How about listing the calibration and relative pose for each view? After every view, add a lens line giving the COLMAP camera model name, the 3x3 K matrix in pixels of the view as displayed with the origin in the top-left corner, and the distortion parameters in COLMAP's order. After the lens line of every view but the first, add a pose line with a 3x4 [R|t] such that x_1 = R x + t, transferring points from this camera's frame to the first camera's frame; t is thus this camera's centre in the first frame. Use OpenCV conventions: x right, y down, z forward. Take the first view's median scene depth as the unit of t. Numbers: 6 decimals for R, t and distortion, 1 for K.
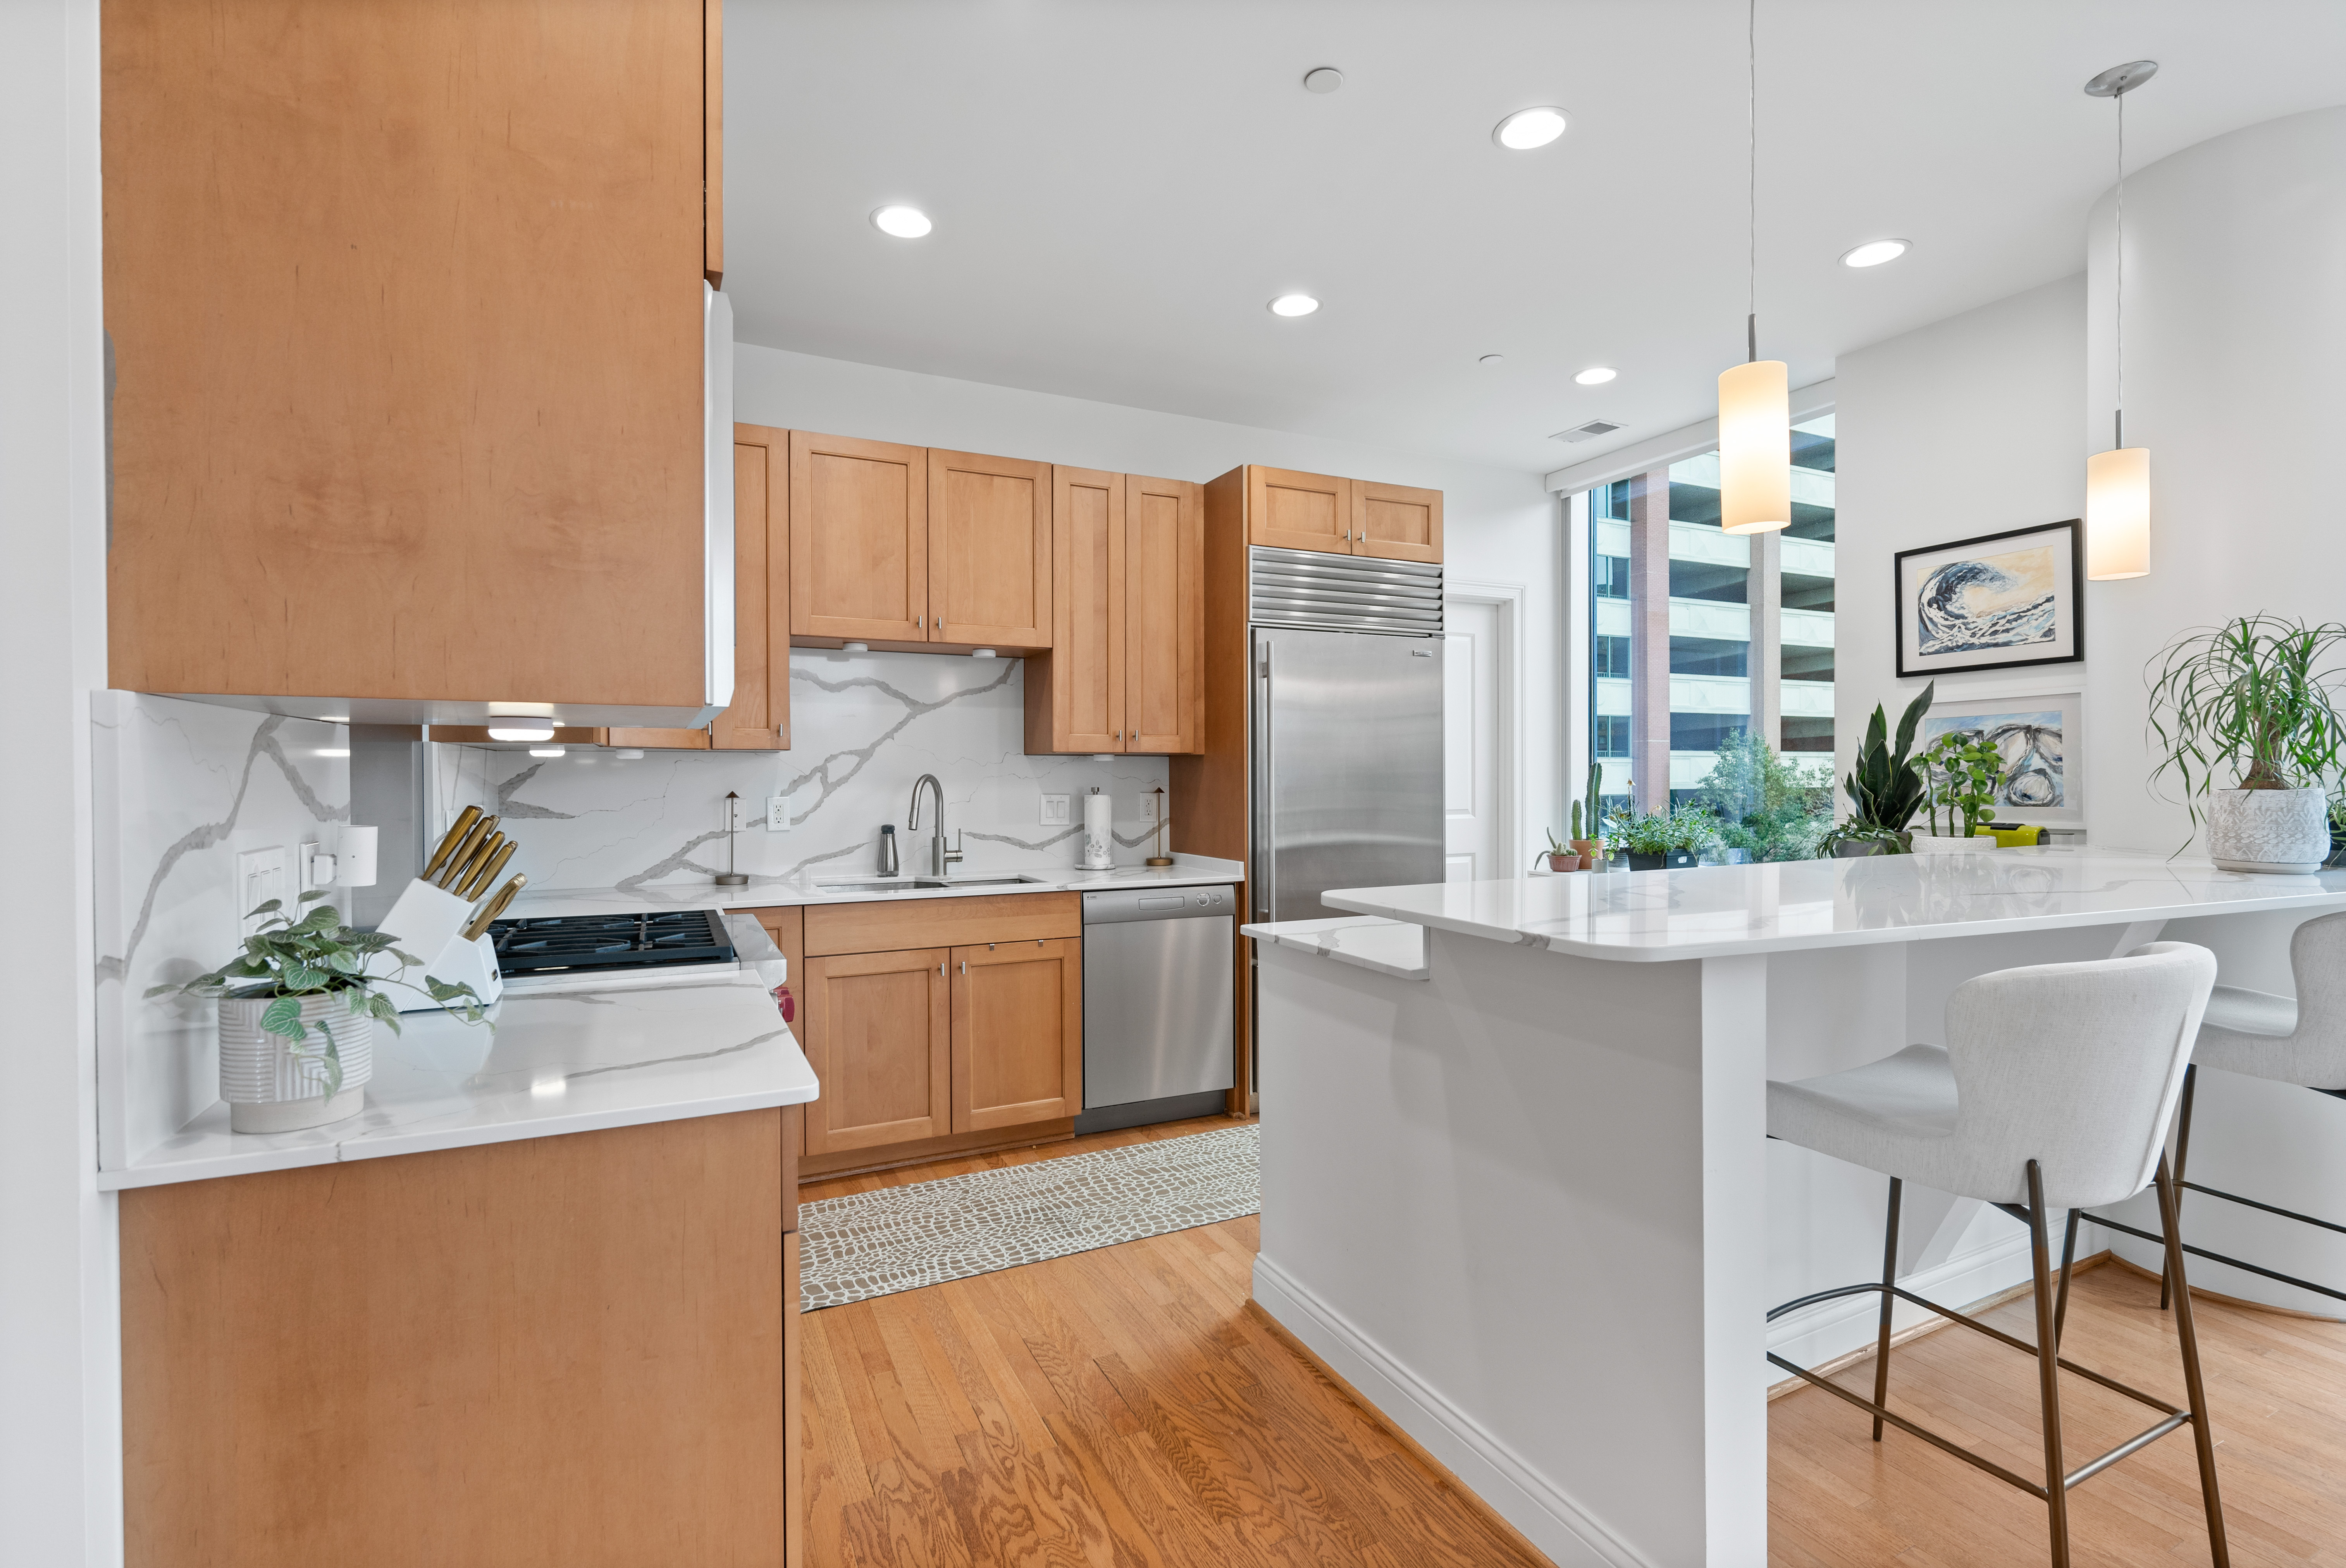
lens RADIAL K [[1062.4, 0, 1173.9], [0, 1062.4, 784.0], [0, 0, 1]] dist [0.004051, -0.001765]
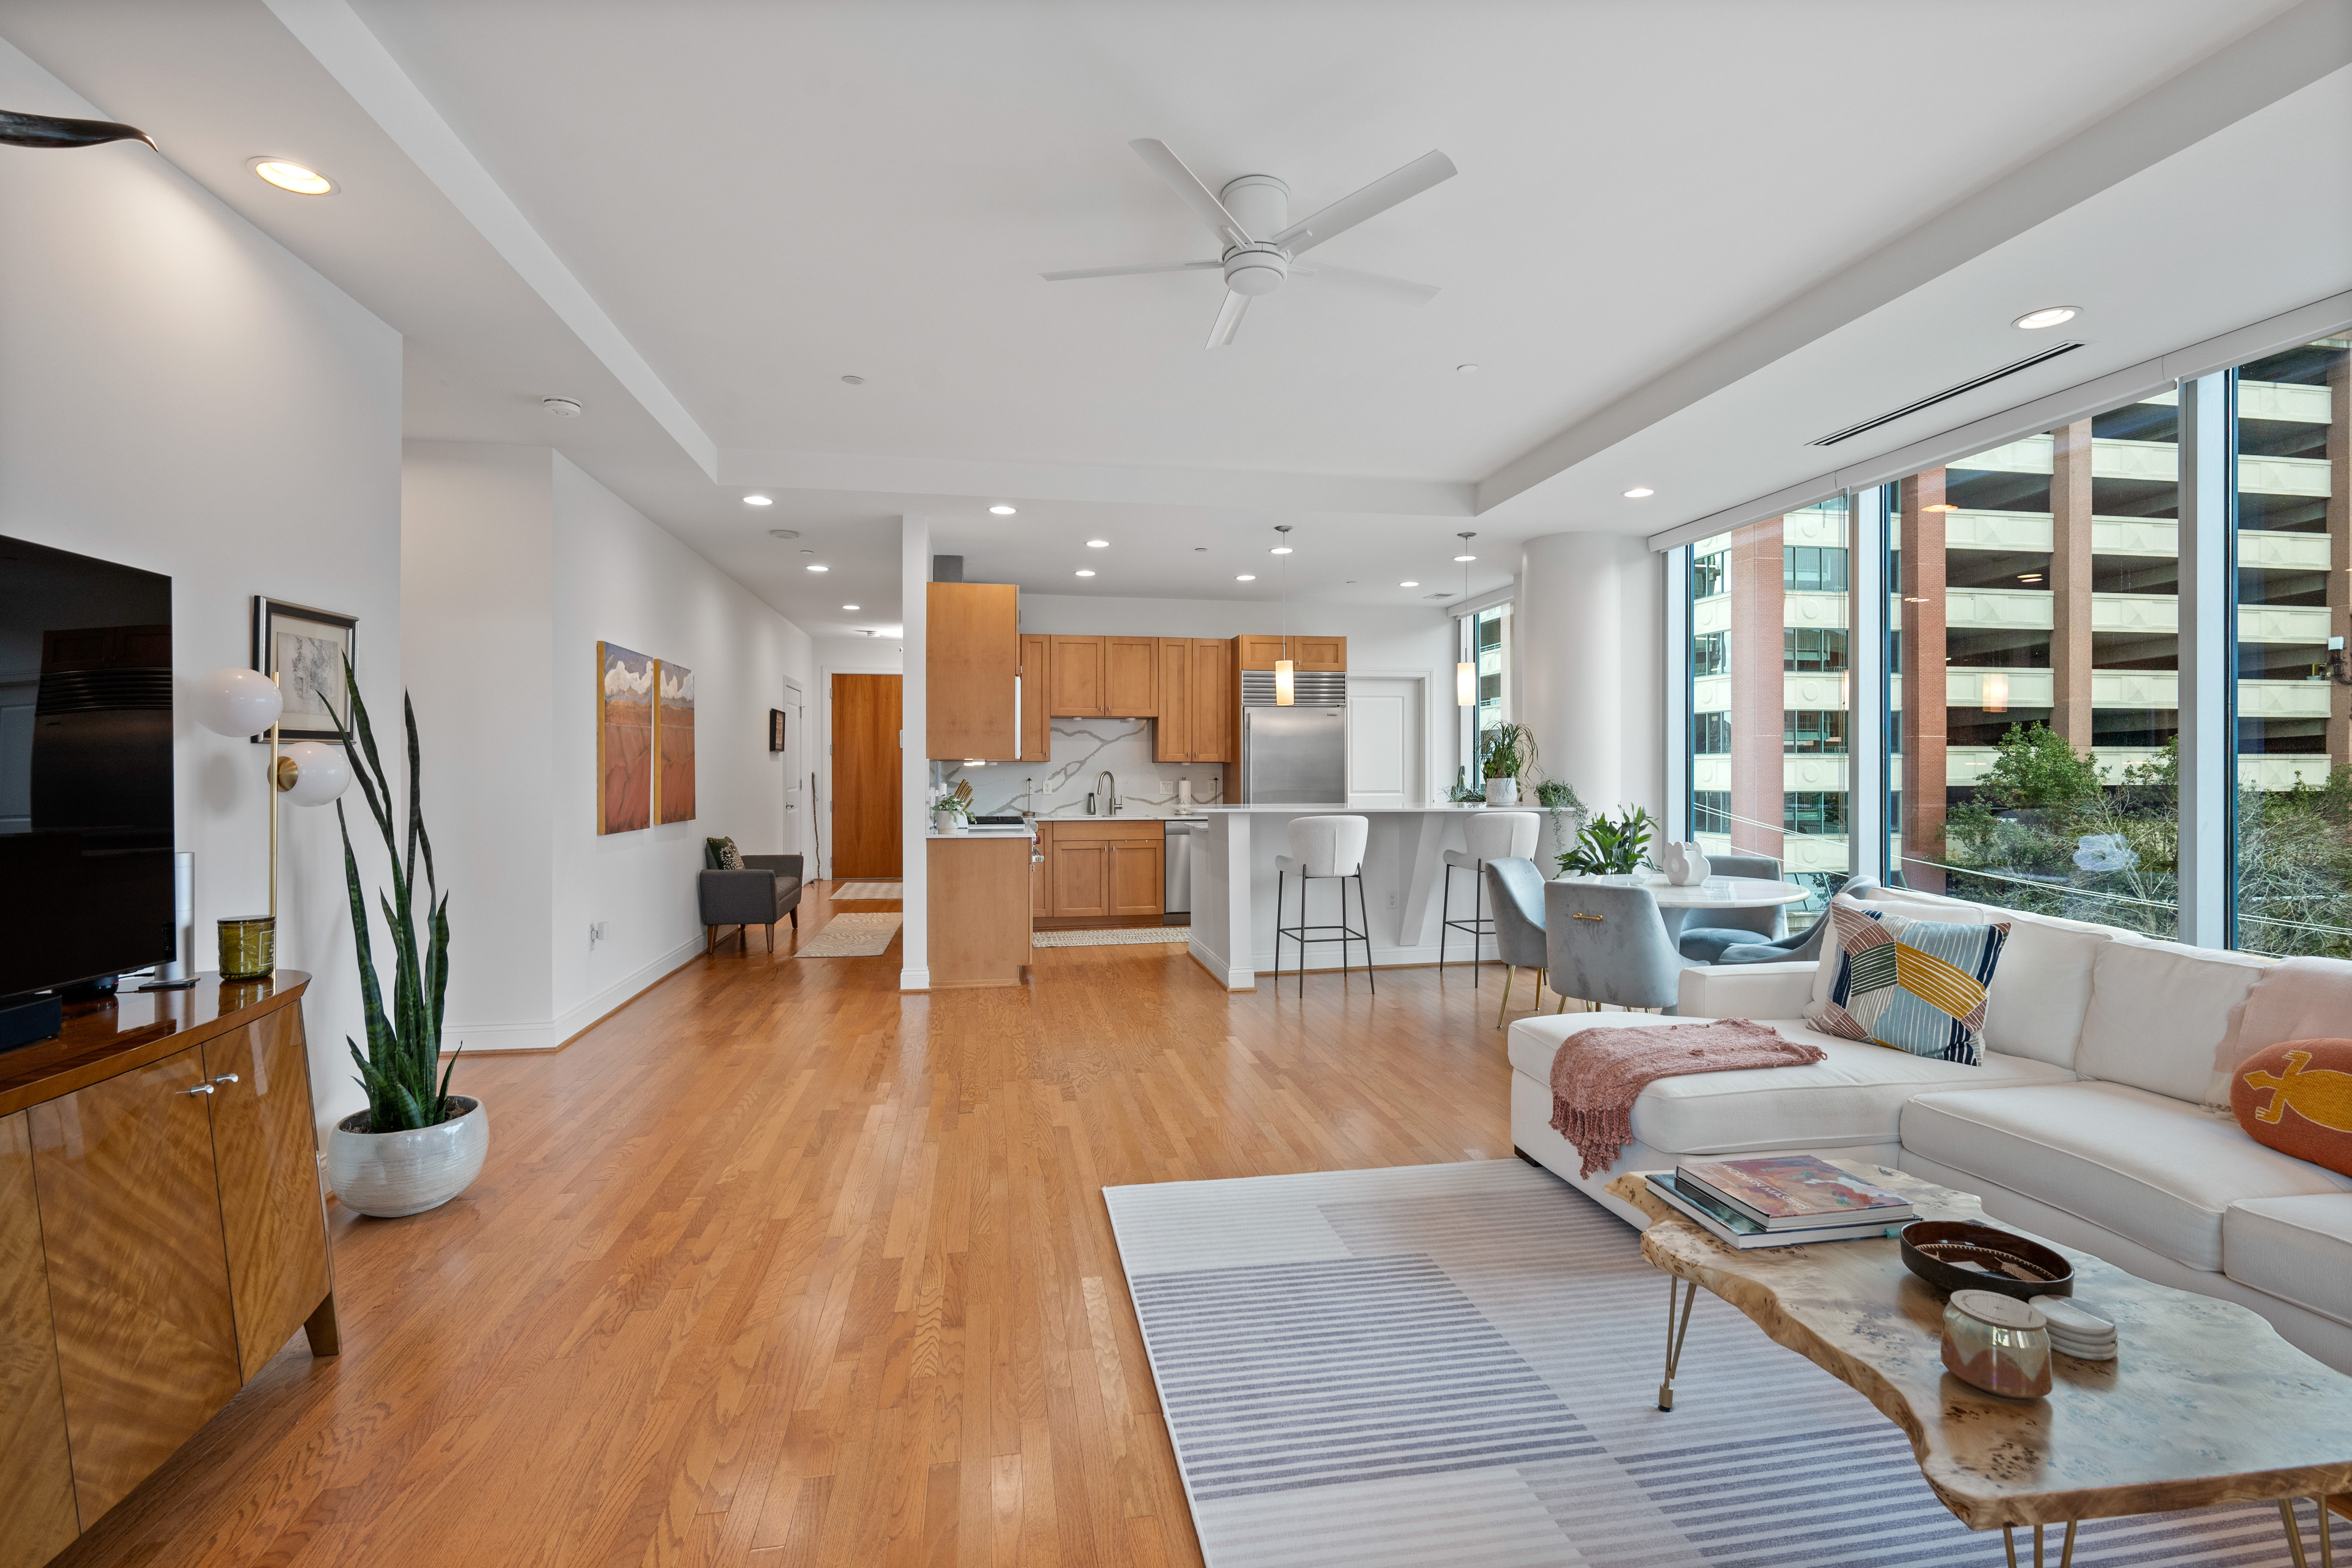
lens RADIAL K [[1065.0, 0, 1182.3], [0, 1065.0, 774.9], [0, 0, 1]] dist [0.004051, -0.001765]
pose [[0.963146, 0.005085, -0.268931, 0.542772], [-0.005719, 0.999982, -0.001573, 0.001641], [0.268919, 0.003053, 0.963158, -1.179456]]
